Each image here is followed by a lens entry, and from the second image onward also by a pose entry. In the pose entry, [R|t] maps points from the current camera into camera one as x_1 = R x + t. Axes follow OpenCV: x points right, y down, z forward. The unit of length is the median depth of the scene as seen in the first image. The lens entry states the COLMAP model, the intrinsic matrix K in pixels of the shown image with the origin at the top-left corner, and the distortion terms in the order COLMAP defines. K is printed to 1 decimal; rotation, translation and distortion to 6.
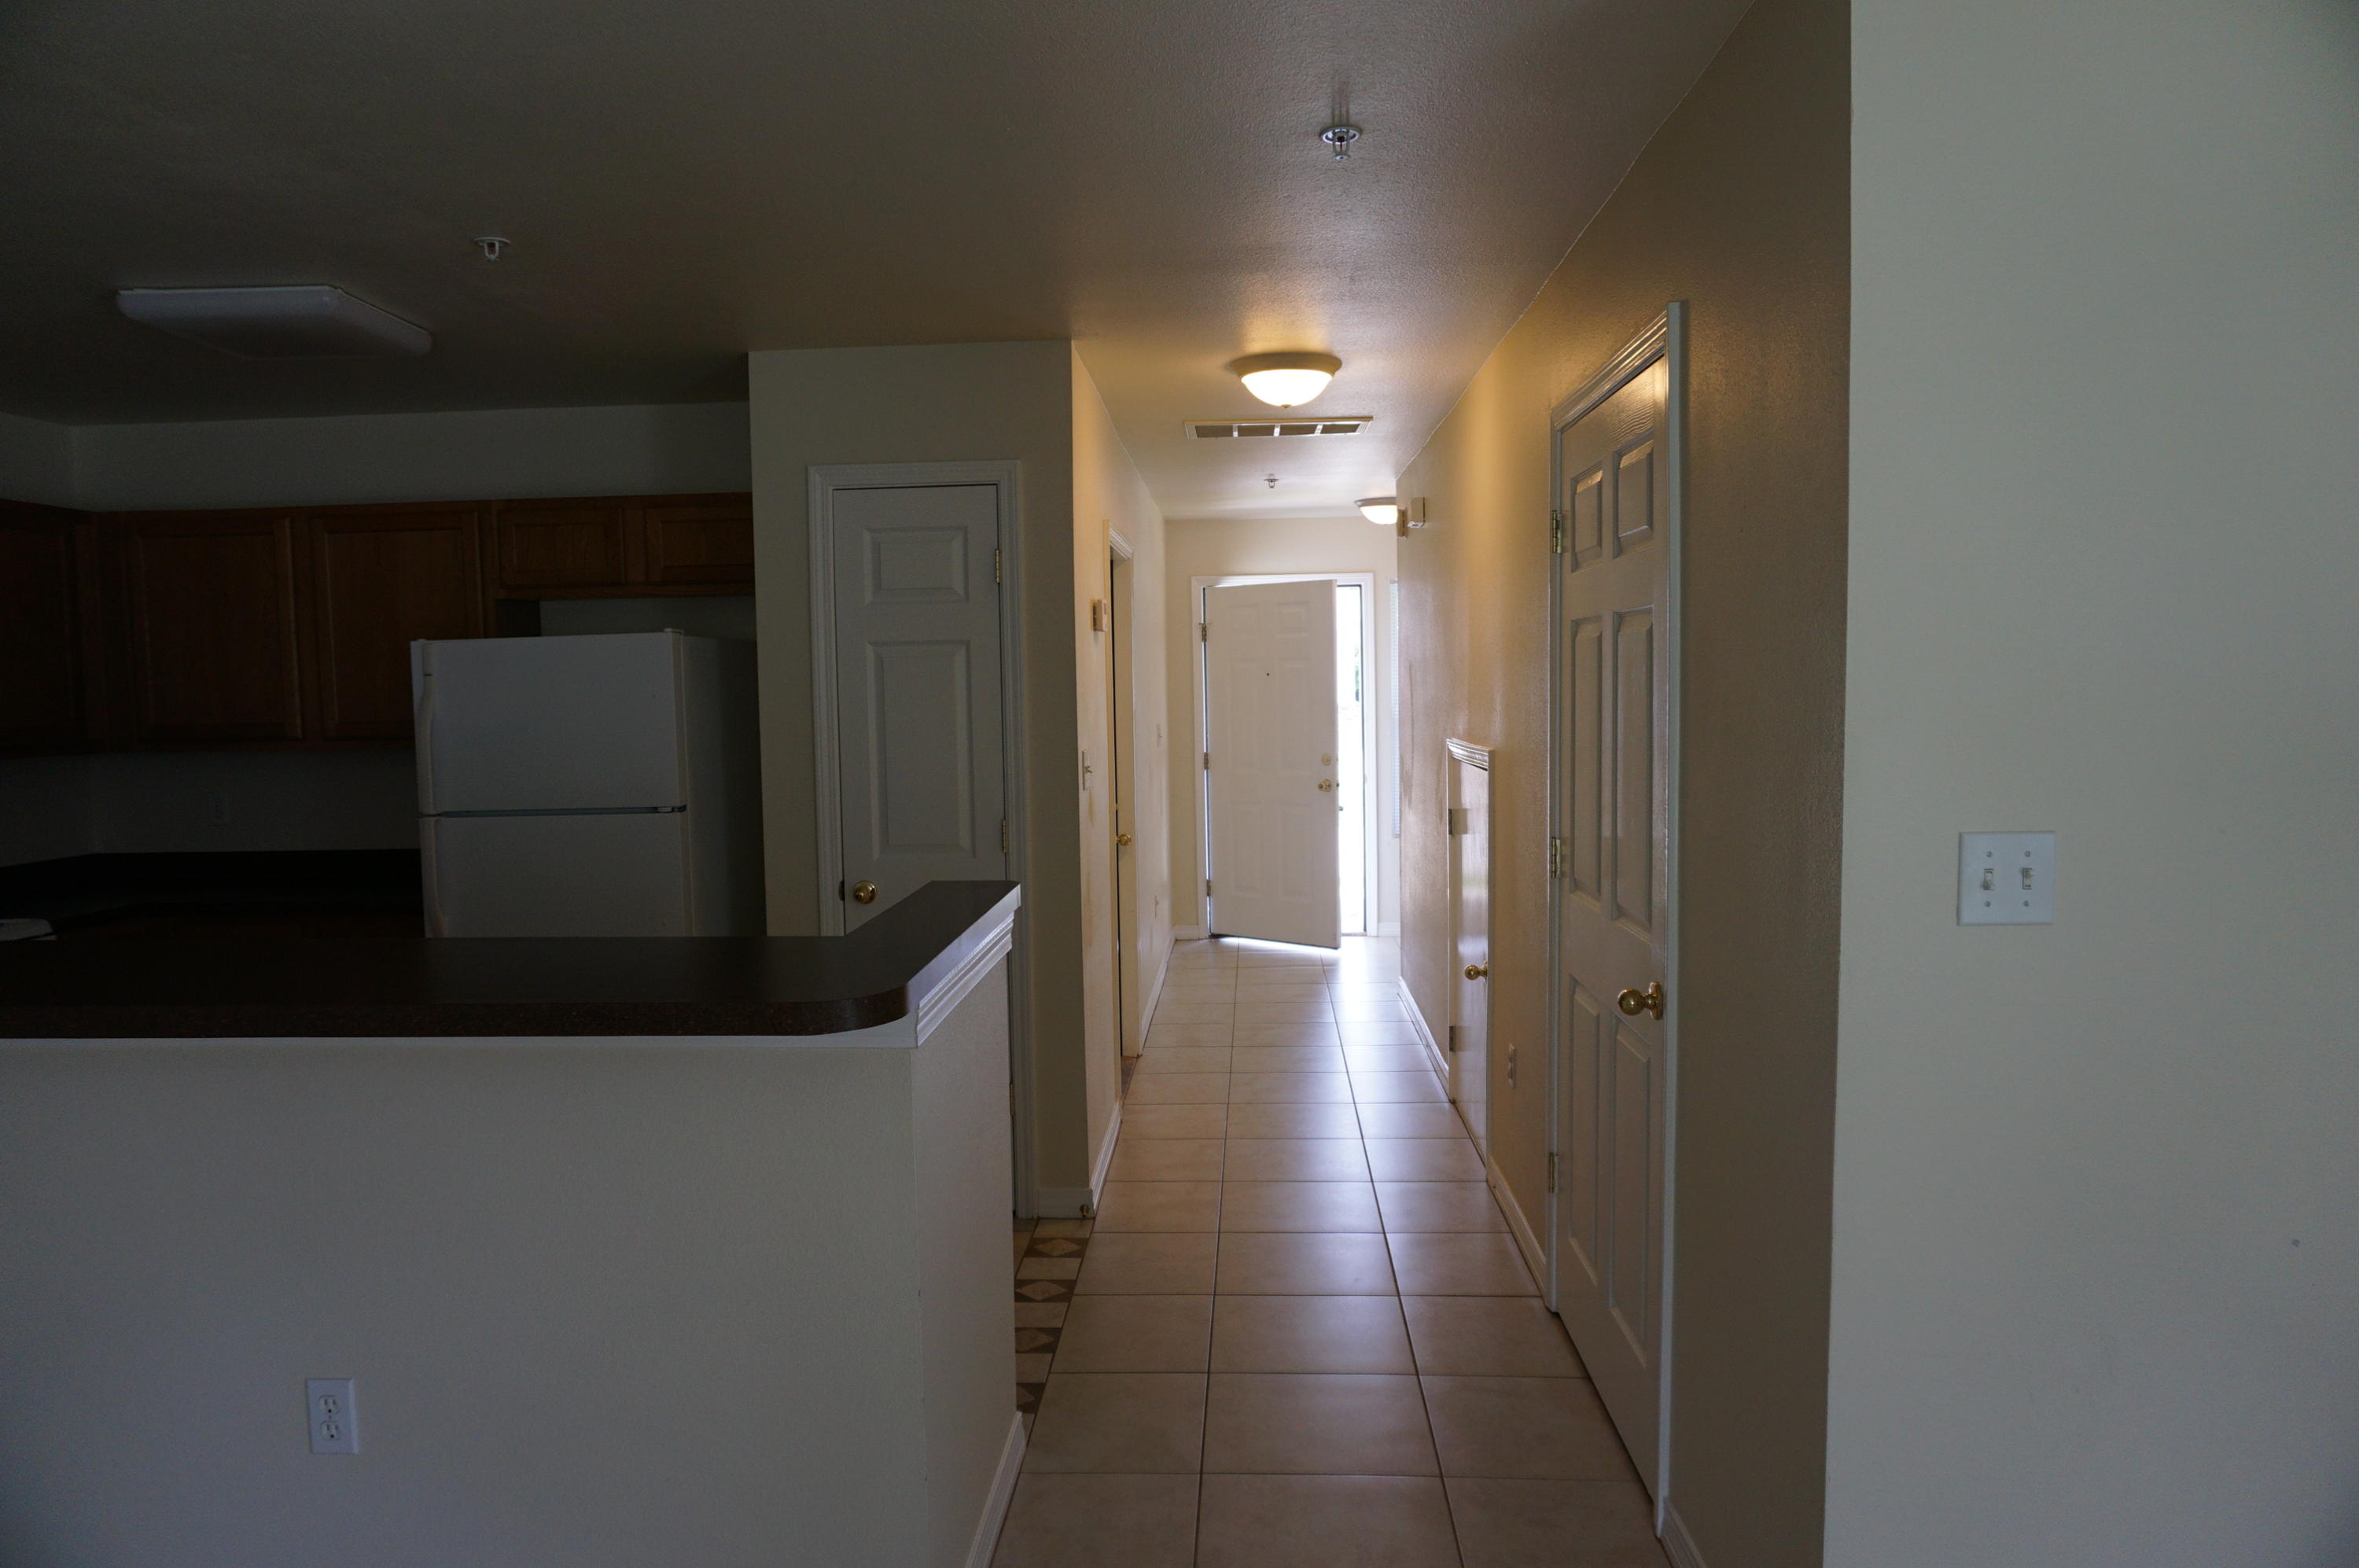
lens RADIAL K [[1587.3, 0, 1184.5], [0, 1587.3, 791.5], [0, 0, 1]] dist [-0.060609, 0.044928]
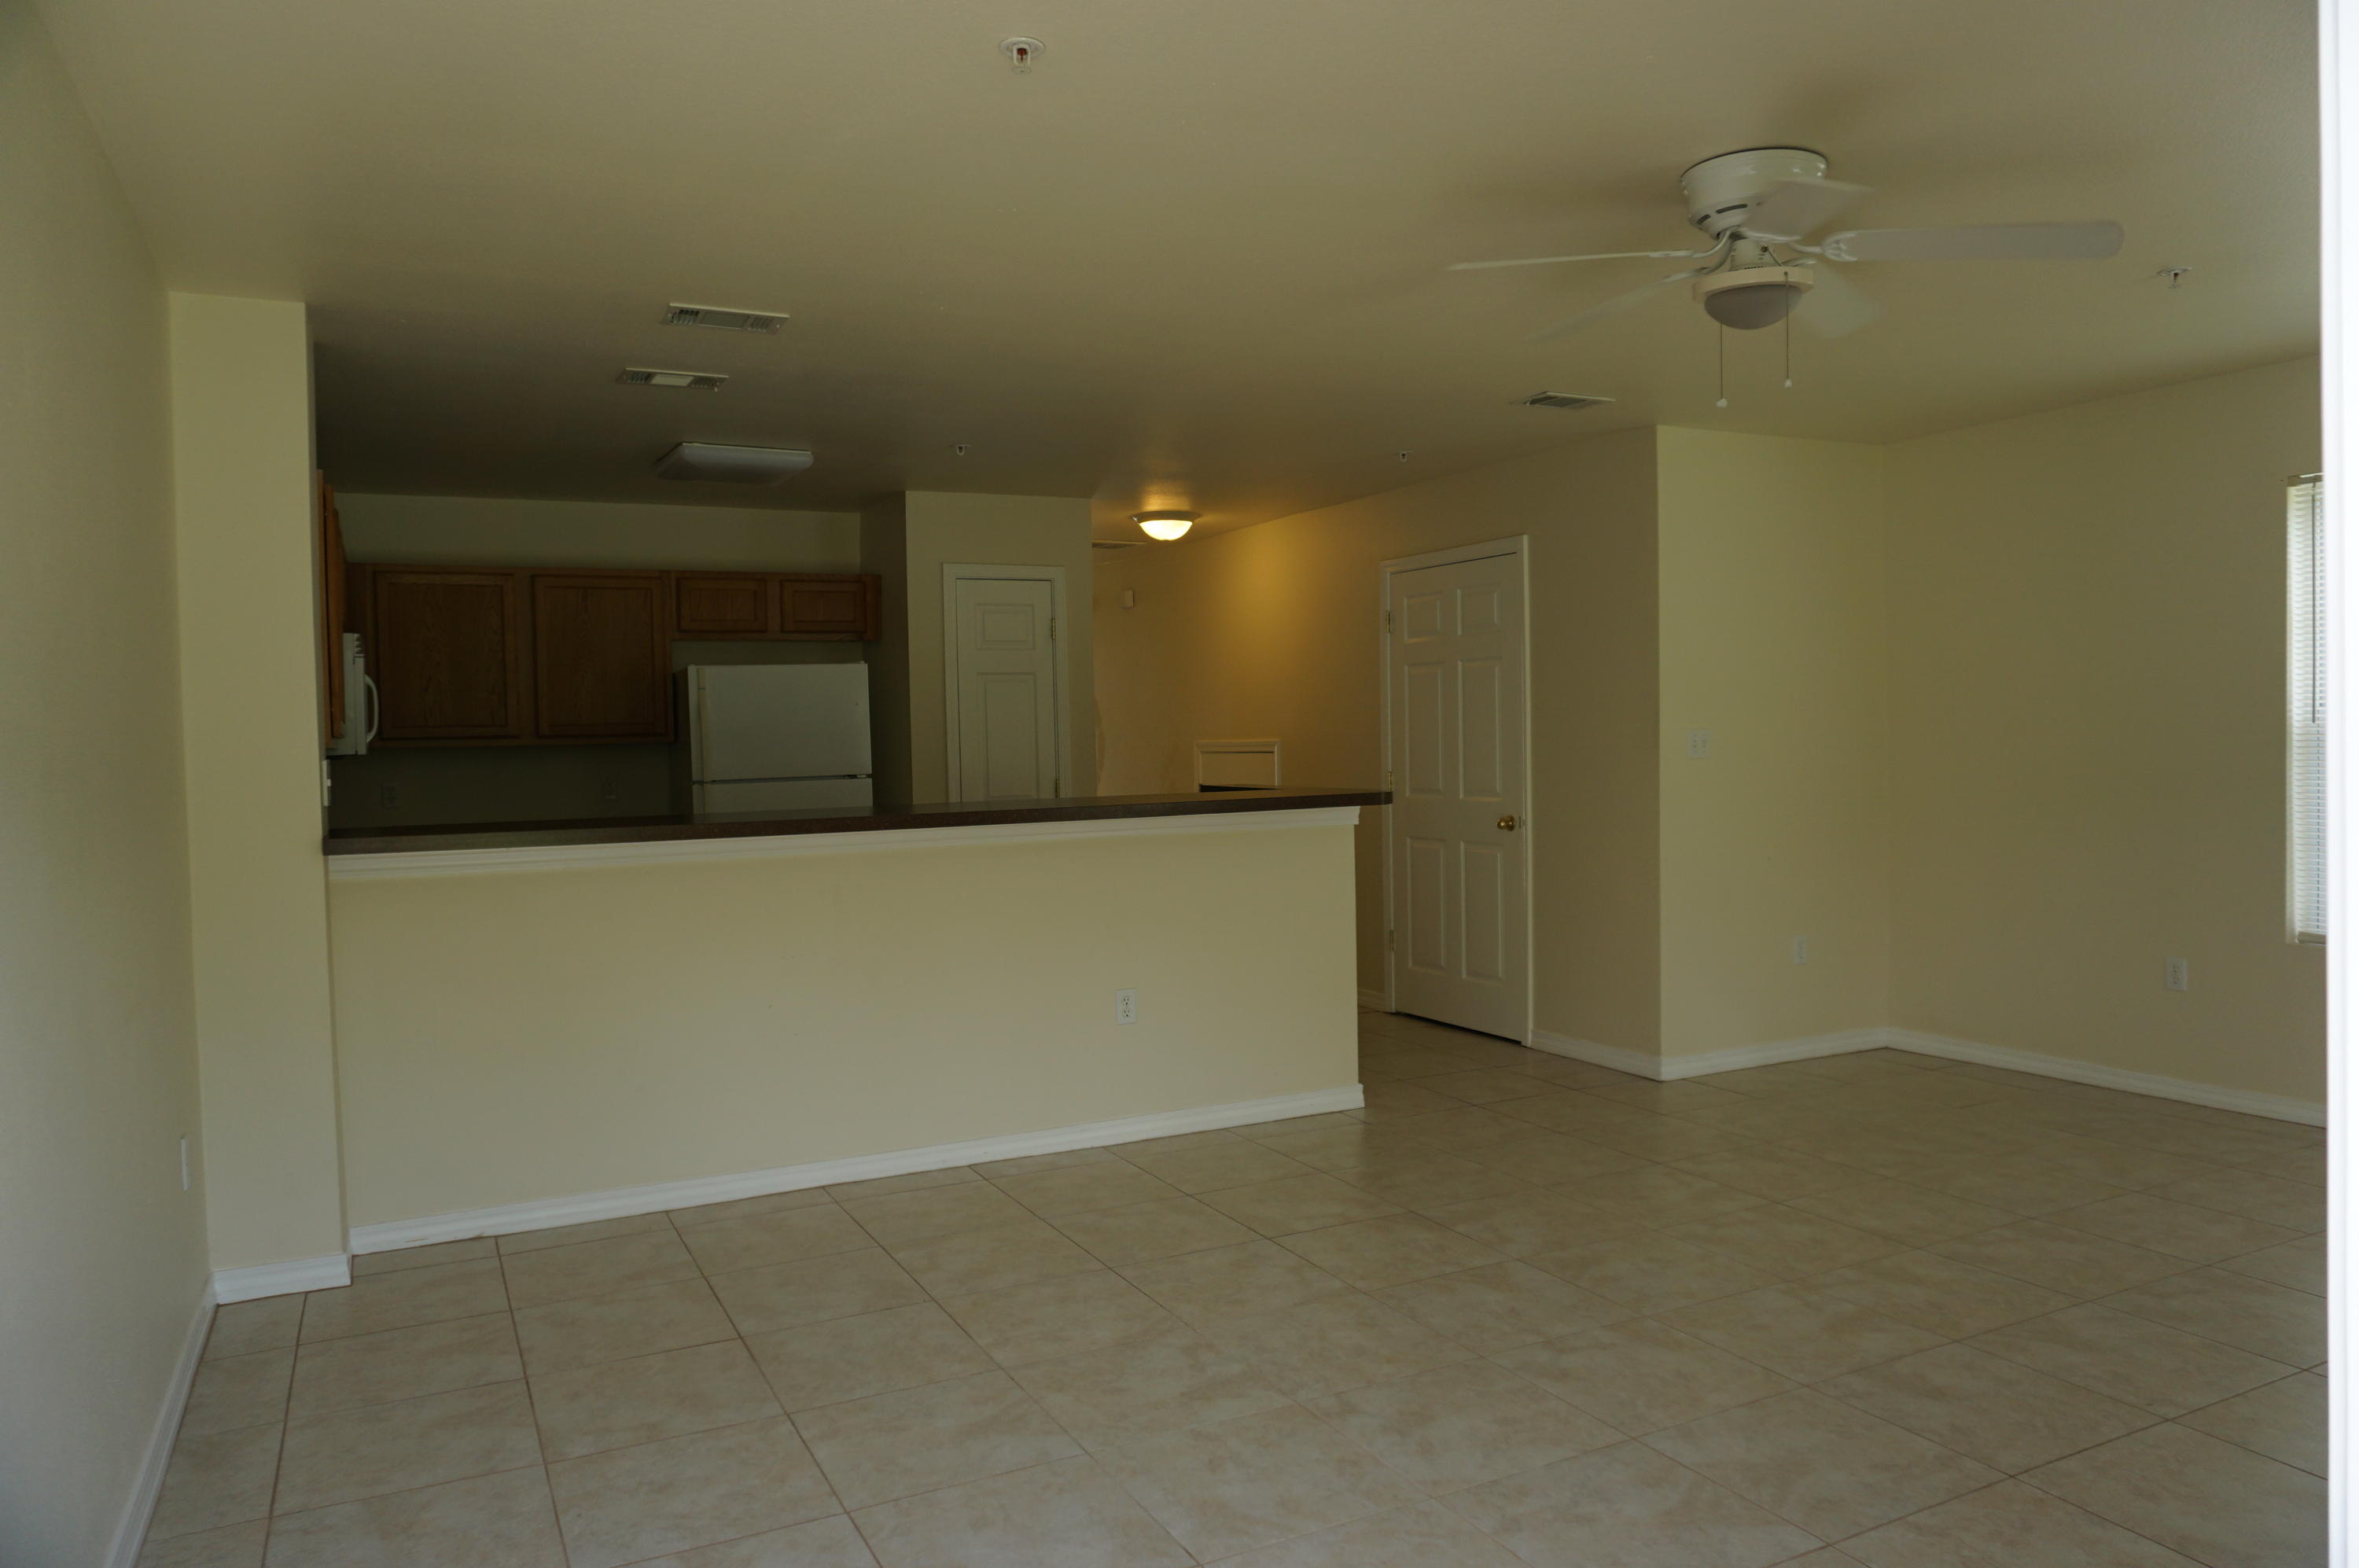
lens RADIAL K [[1587.3, 0, 1184.5], [0, 1587.3, 791.5], [0, 0, 1]] dist [-0.060609, 0.044928]
pose [[0.866214, -0.022426, 0.499170, -0.838857], [0.041749, 0.998747, -0.027578, 0.084172], [-0.497927, 0.044728, 0.866065, -0.526823]]
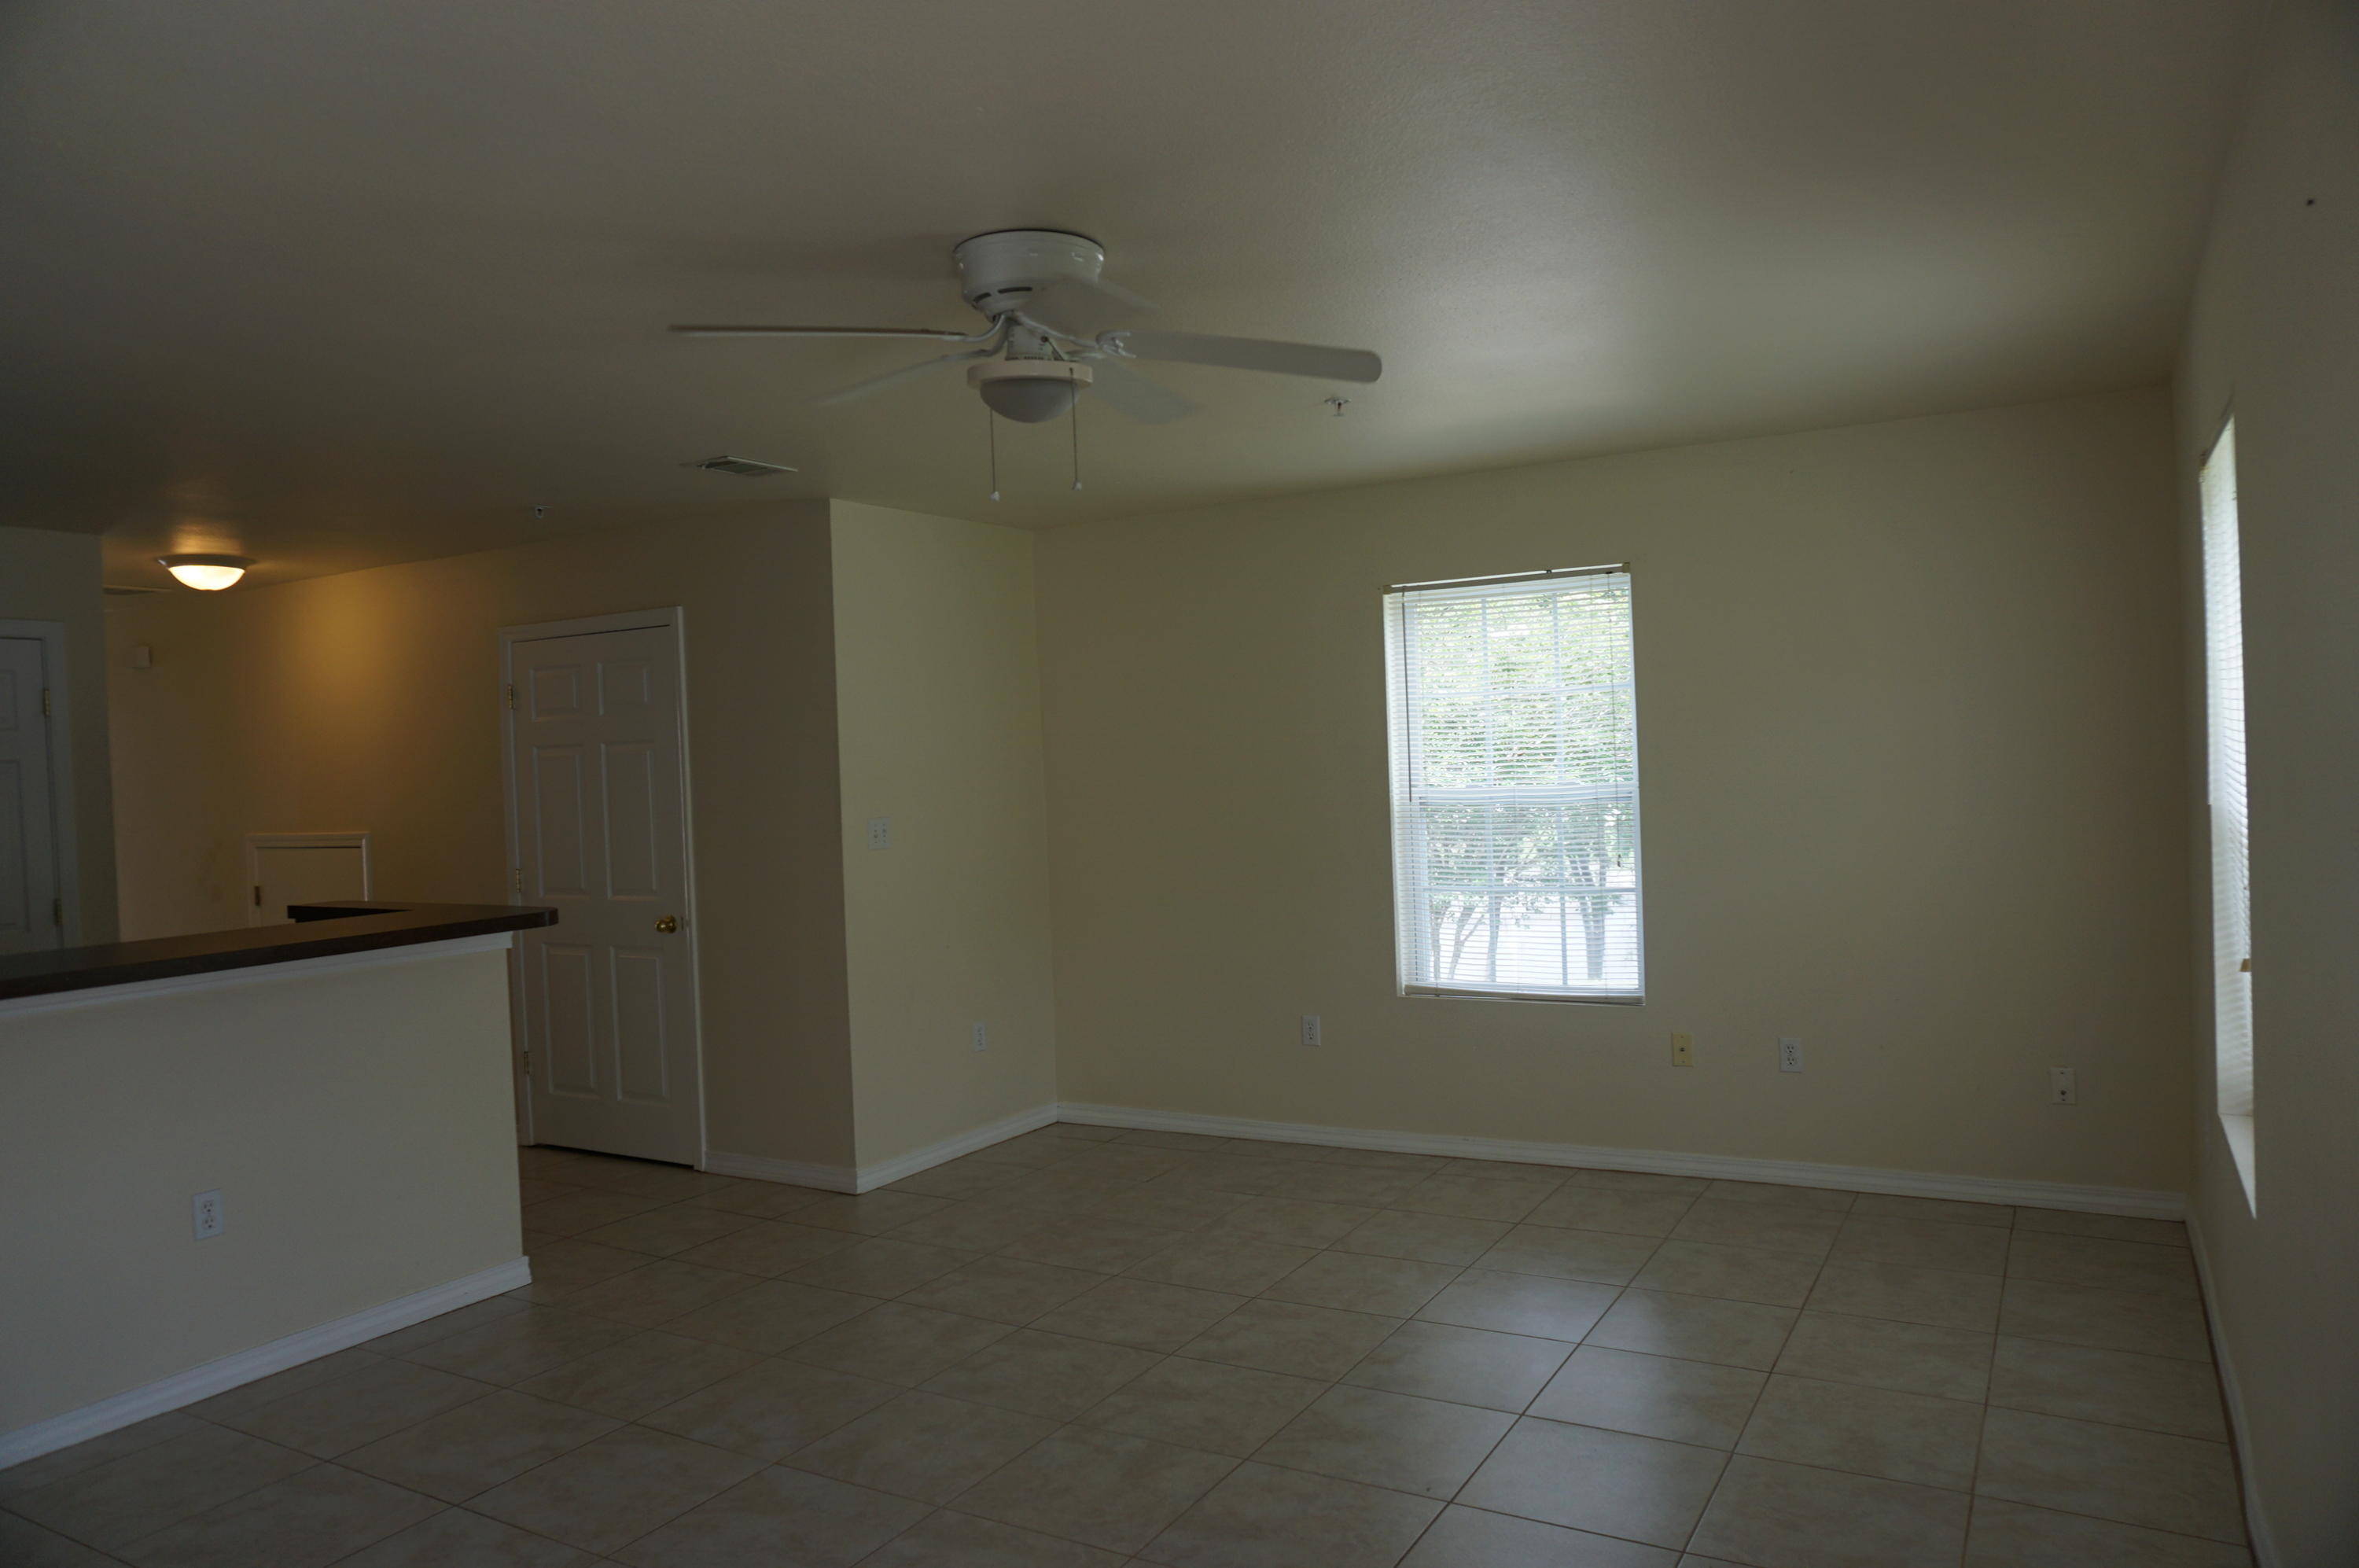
lens RADIAL K [[1587.3, 0, 1184.5], [0, 1587.3, 791.5], [0, 0, 1]] dist [-0.060609, 0.044928]
pose [[0.454341, -0.023058, 0.890530, -0.820530], [0.089009, 0.995837, -0.019628, 0.038149], [-0.886370, 0.088183, 0.454502, -0.390988]]
